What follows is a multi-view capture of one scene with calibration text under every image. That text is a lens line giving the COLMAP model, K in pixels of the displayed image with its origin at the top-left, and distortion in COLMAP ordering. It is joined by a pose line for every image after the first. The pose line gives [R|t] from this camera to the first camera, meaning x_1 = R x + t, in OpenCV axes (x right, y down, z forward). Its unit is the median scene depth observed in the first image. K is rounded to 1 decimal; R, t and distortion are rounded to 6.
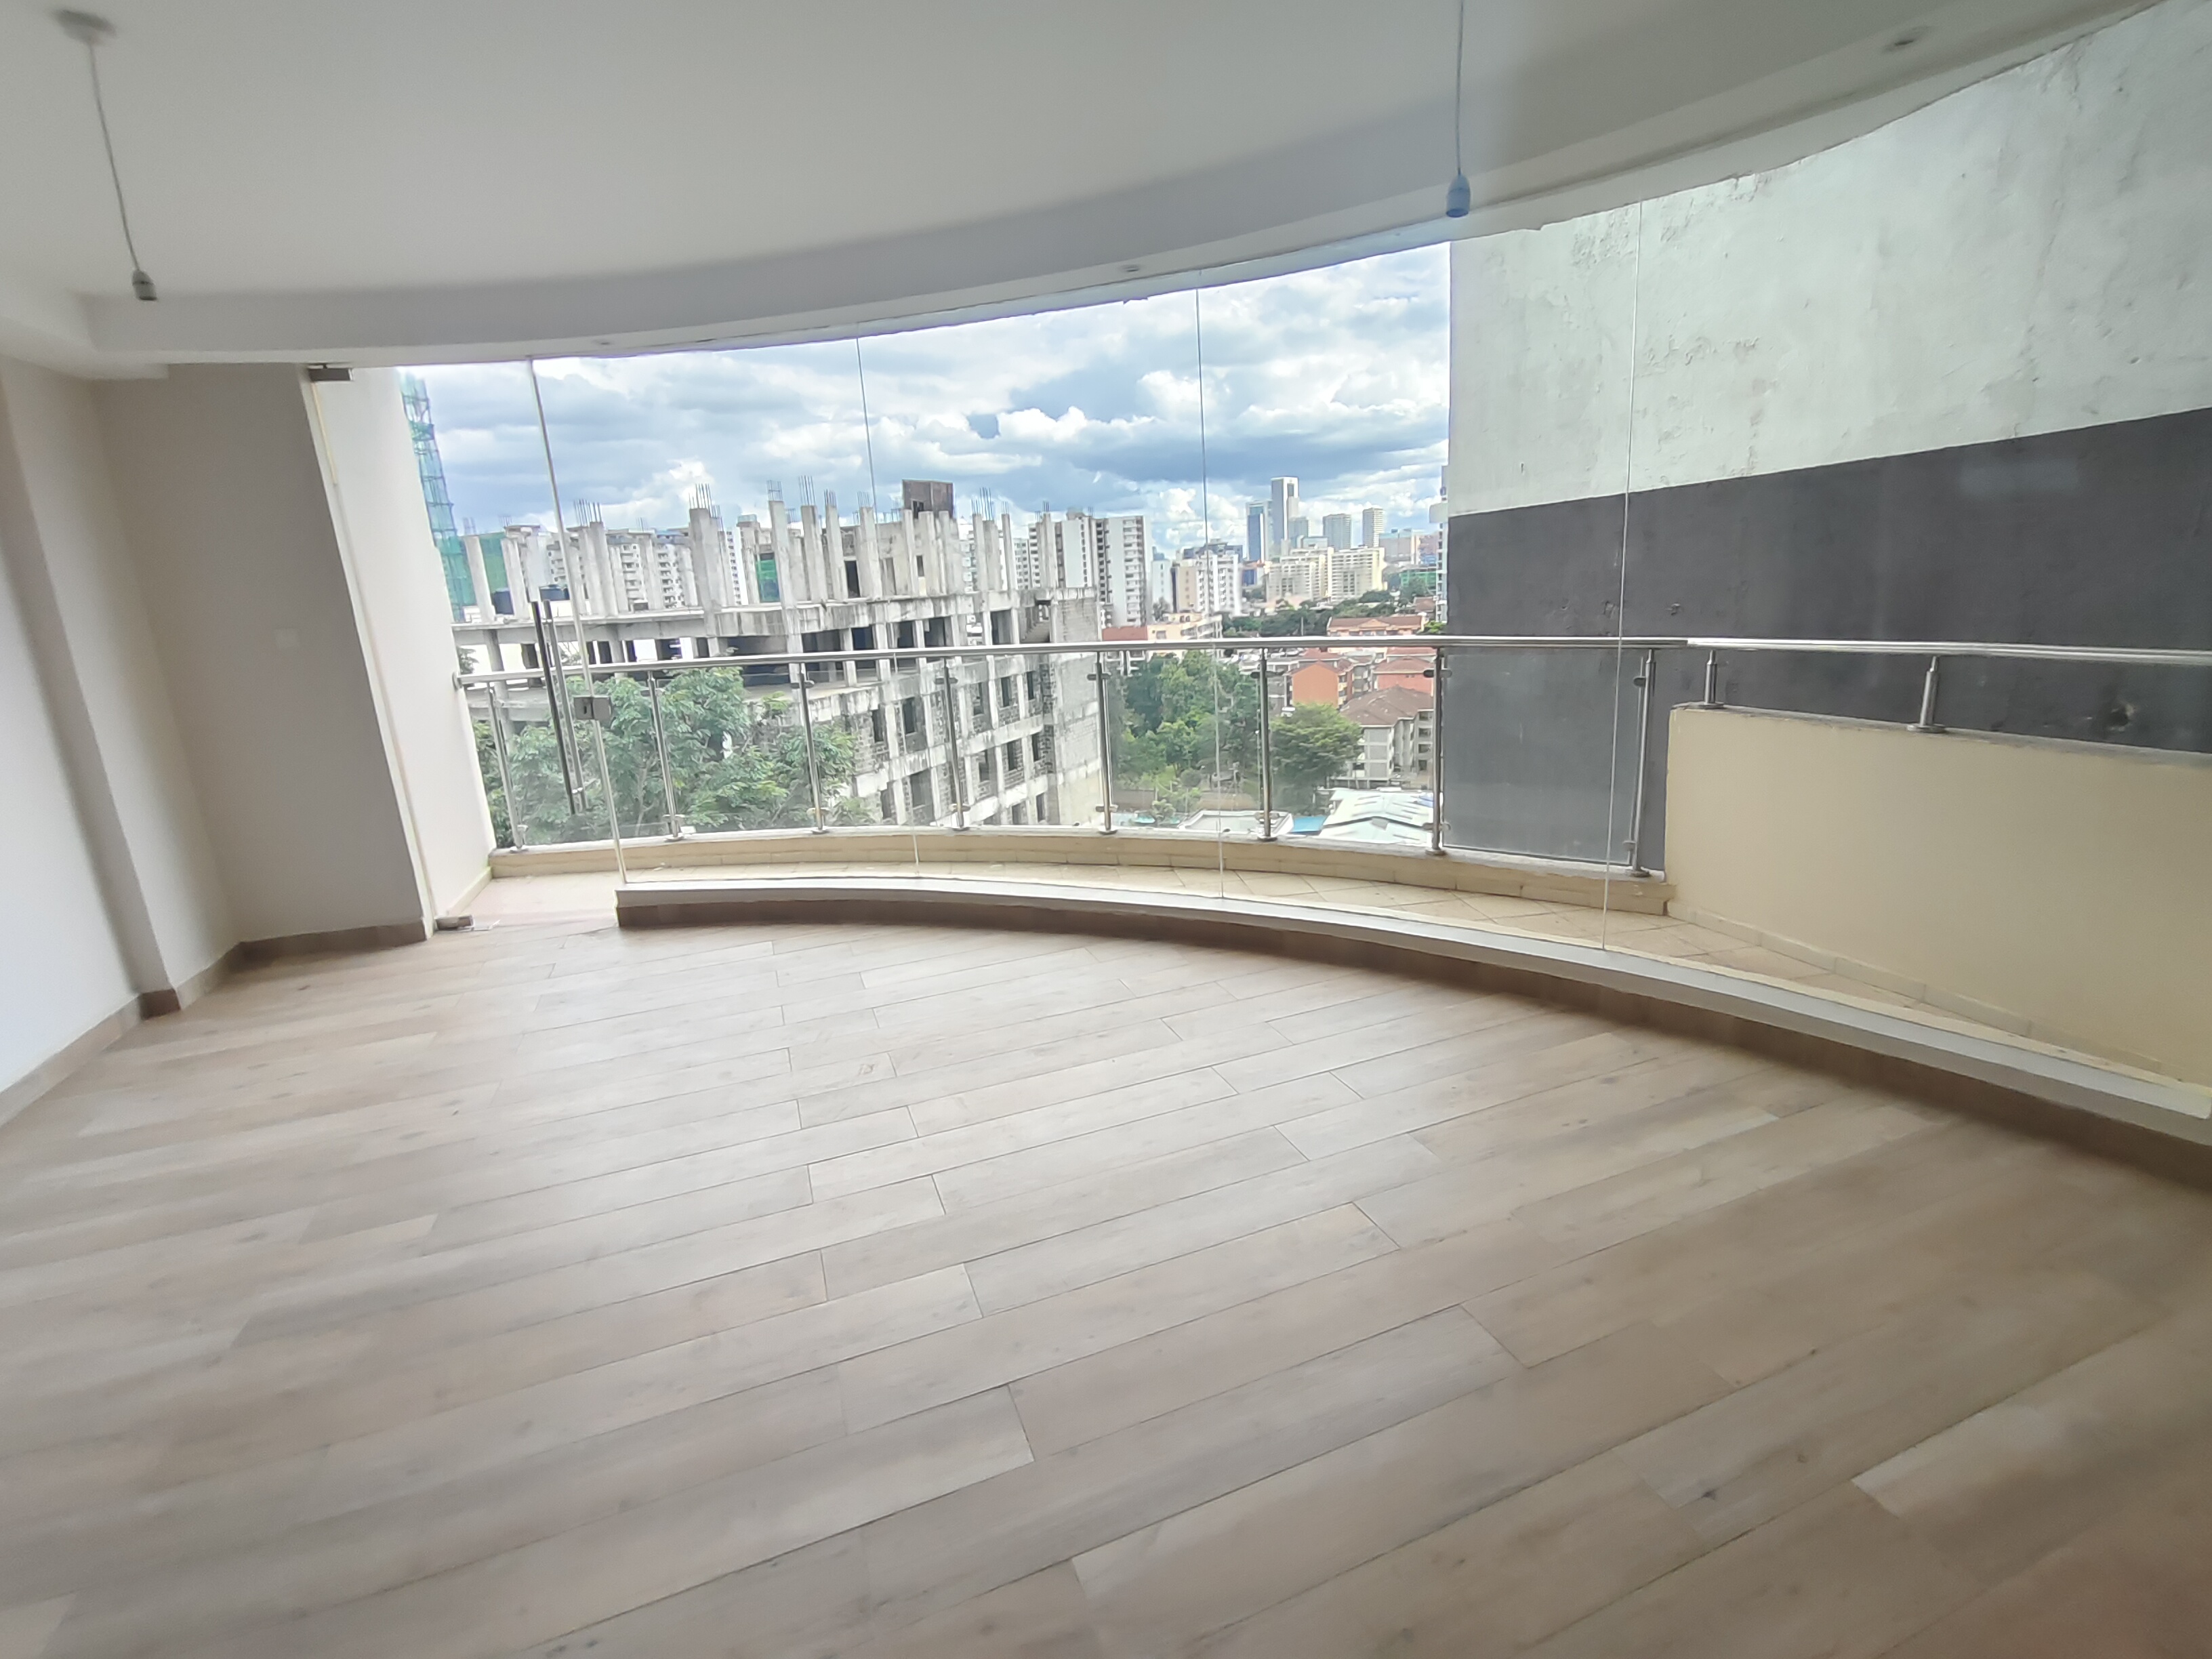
lens RADIAL K [[1010.4, 0, 1124.7], [0, 1010.4, 813.7], [0, 0, 1]] dist [0.001094, 0.000882]
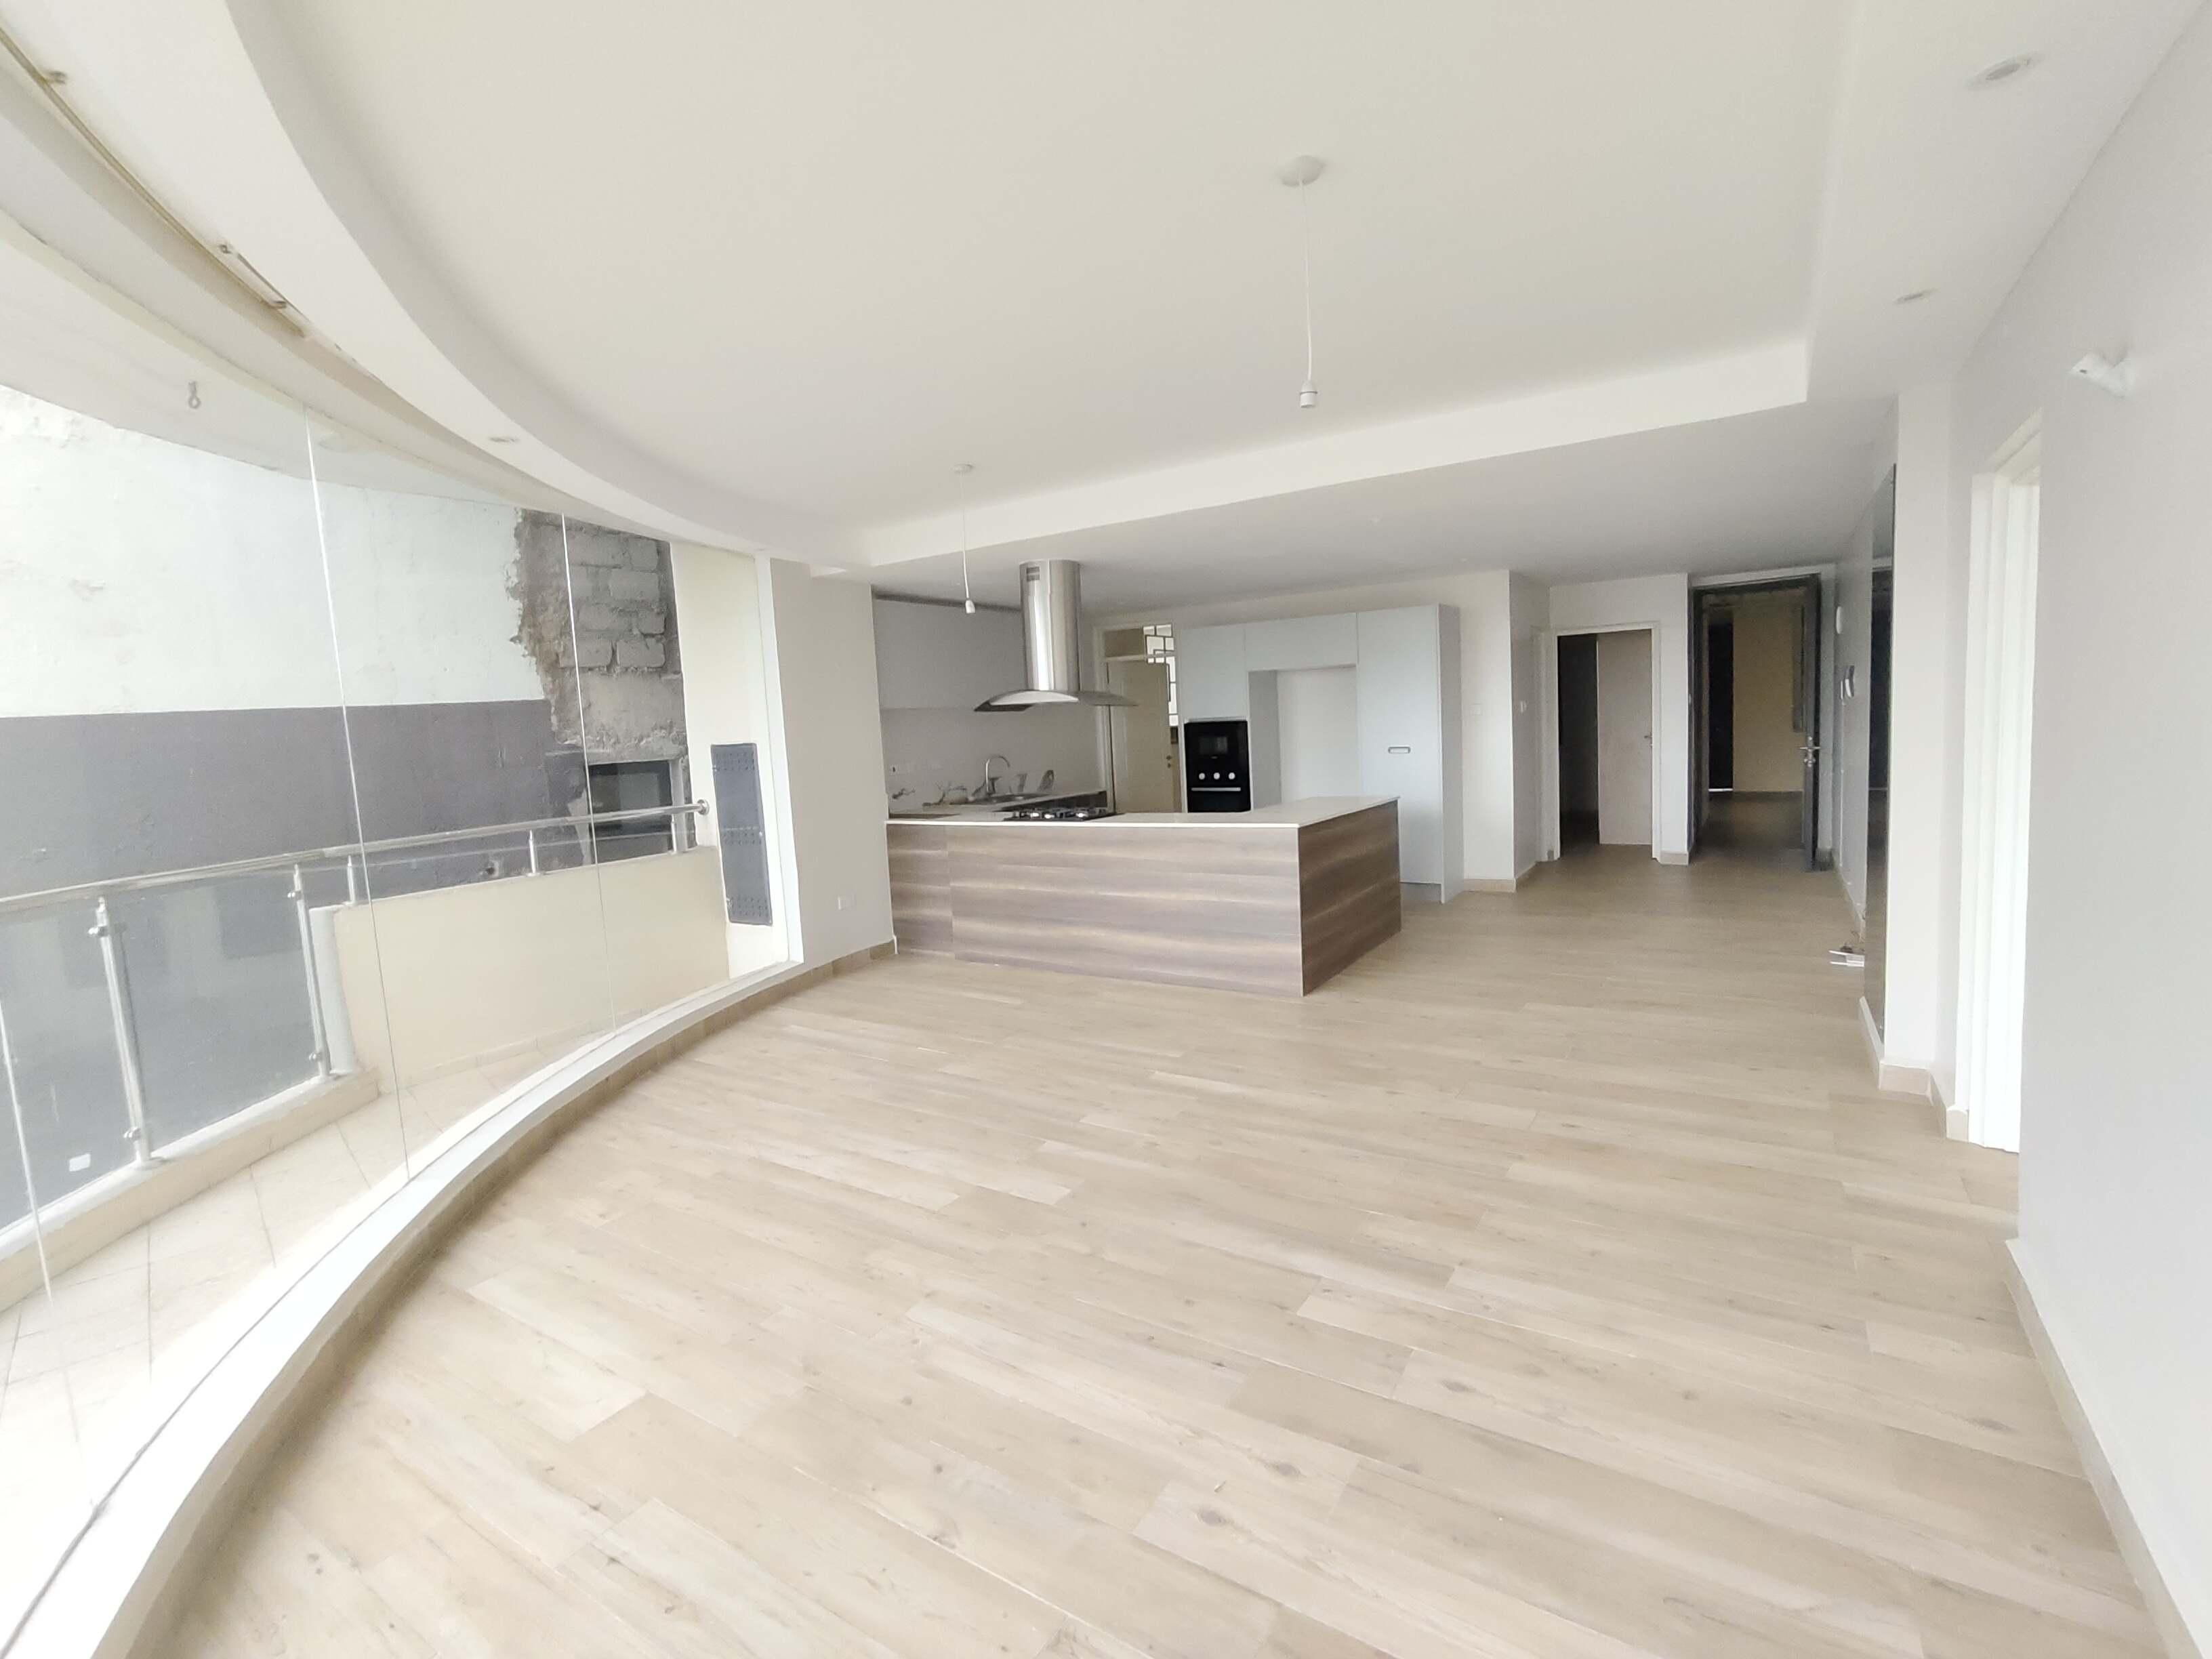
lens RADIAL K [[1010.4, 0, 1124.7], [0, 1010.4, 813.7], [0, 0, 1]] dist [0.001094, 0.000882]
pose [[-0.584892, 0.007600, 0.811075, -1.409402], [0.272349, 0.943742, 0.187556, -0.296758], [-0.764020, 0.330595, -0.554057, 1.543236]]
